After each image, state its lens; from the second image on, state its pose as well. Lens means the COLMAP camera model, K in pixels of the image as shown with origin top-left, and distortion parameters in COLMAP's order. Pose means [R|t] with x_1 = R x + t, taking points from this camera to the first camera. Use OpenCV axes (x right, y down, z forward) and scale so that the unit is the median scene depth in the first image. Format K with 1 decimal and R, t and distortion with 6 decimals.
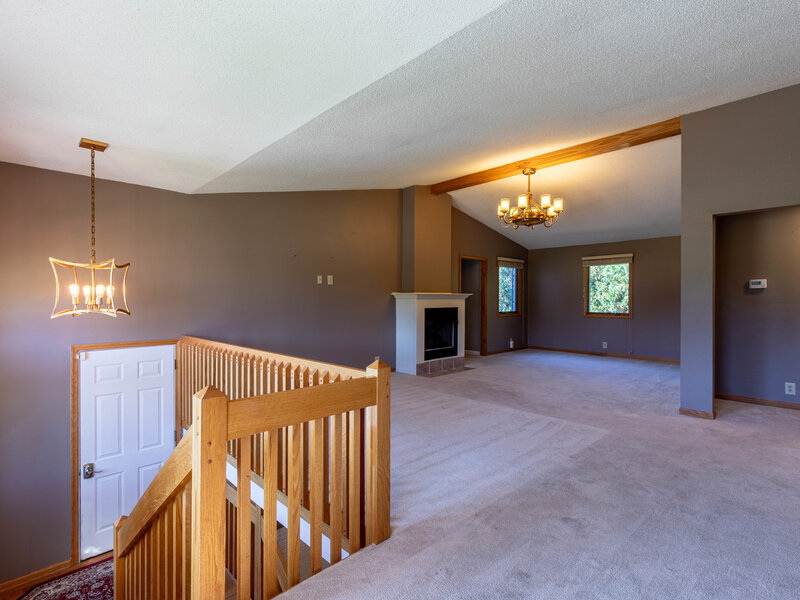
lens RADIAL K [[402.9, 0, 403.8], [0, 402.9, 303.2], [0, 0, 1]] dist [0.016789, -0.000010]
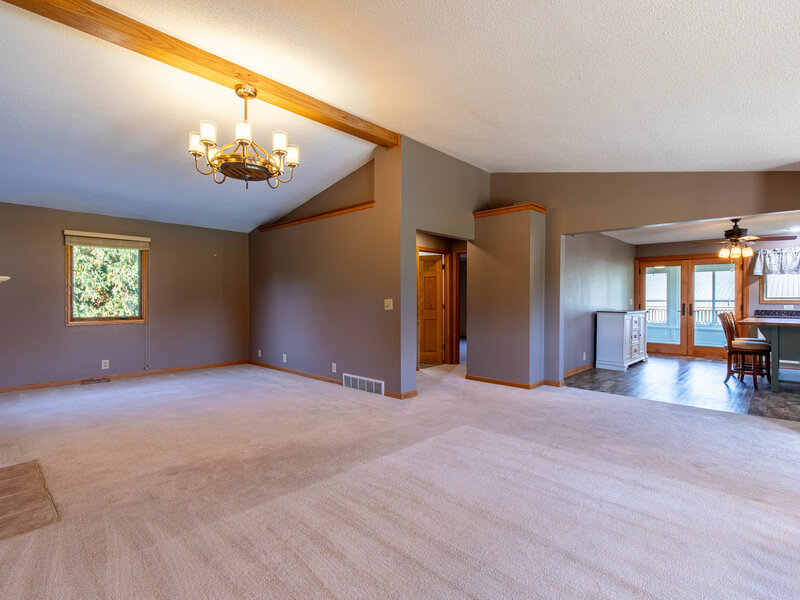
lens RADIAL K [[402.9, 0, 403.8], [0, 402.9, 303.2], [0, 0, 1]] dist [0.016789, -0.000010]
pose [[-0.069831, -0.007331, 0.997532, -0.477410], [0.004595, 0.999960, 0.007670, -0.005550], [-0.997548, 0.005120, -0.069795, 1.153914]]
